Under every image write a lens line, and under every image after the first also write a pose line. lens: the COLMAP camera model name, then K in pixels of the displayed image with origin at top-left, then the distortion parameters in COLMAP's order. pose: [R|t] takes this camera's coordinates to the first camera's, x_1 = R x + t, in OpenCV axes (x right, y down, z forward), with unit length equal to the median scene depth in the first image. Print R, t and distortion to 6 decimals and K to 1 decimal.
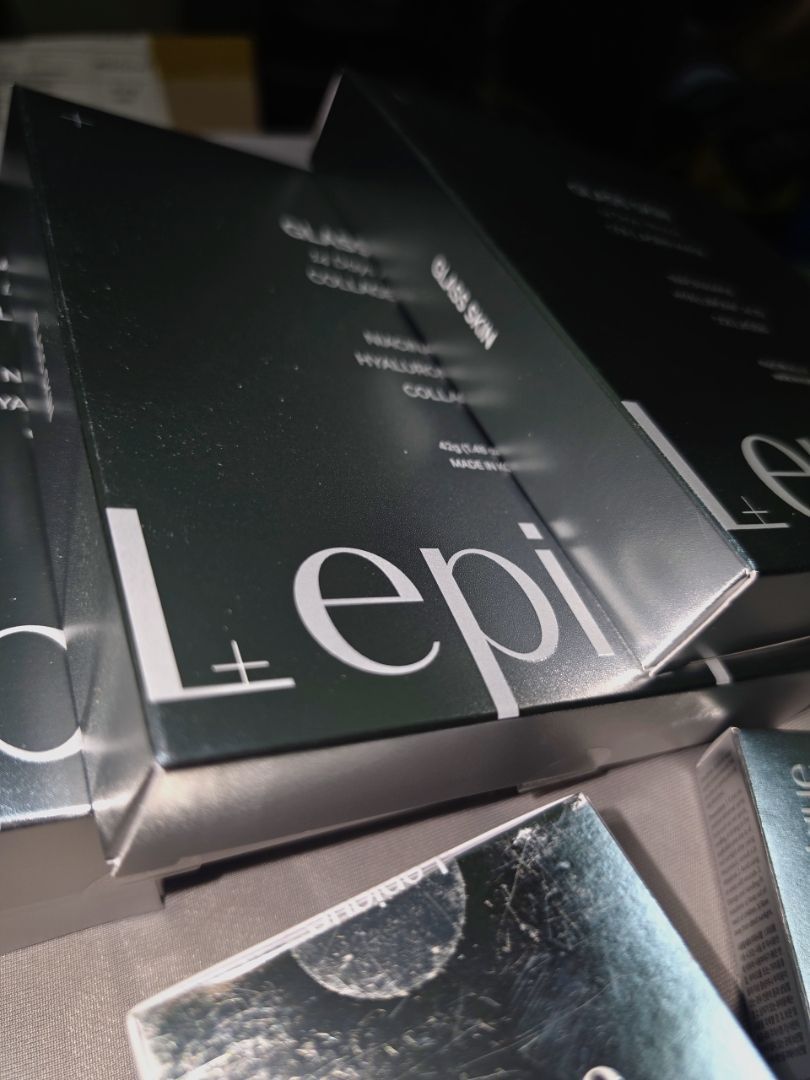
lens RADIAL K [[773.9, 0, 409.2], [0, 773.9, 542.1], [0, 0, 1]] dist [0.006393, -0.090098]
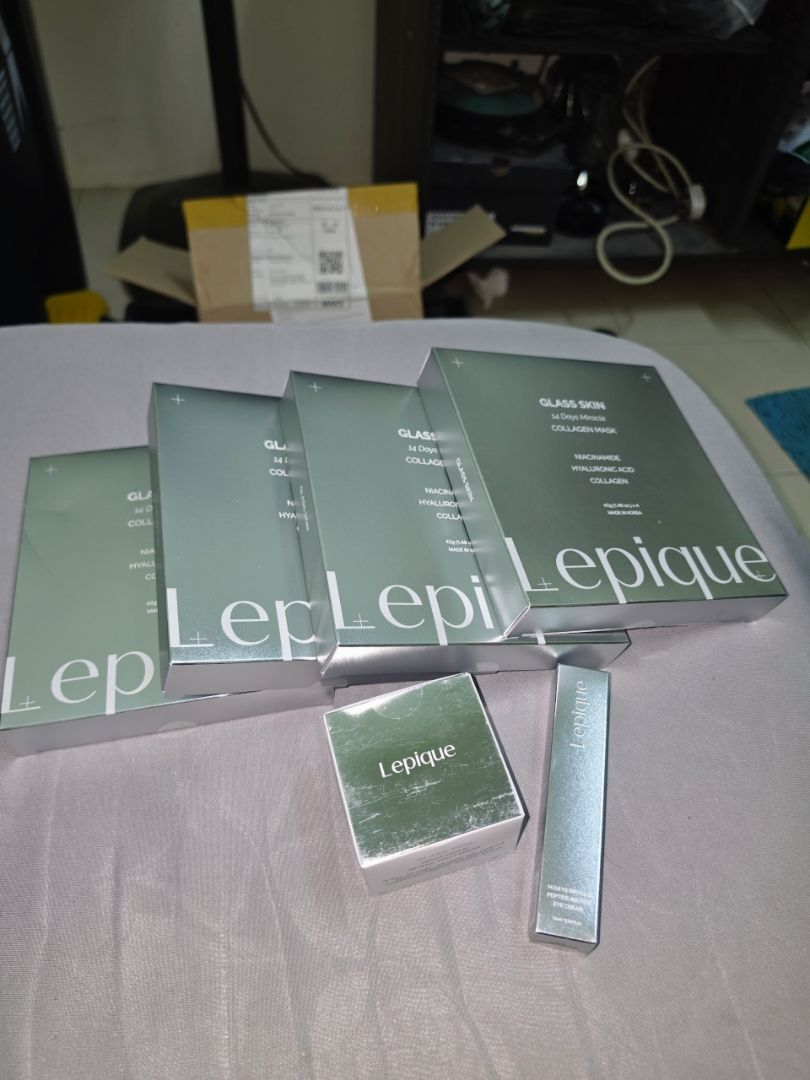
lens RADIAL K [[773.9, 0, 409.2], [0, 773.9, 542.1], [0, 0, 1]] dist [0.006393, -0.090098]
pose [[0.973591, 0.079702, -0.213933, 0.471142], [-0.062823, 0.994434, 0.084579, -0.332978], [0.219483, -0.068905, 0.973180, -1.537555]]
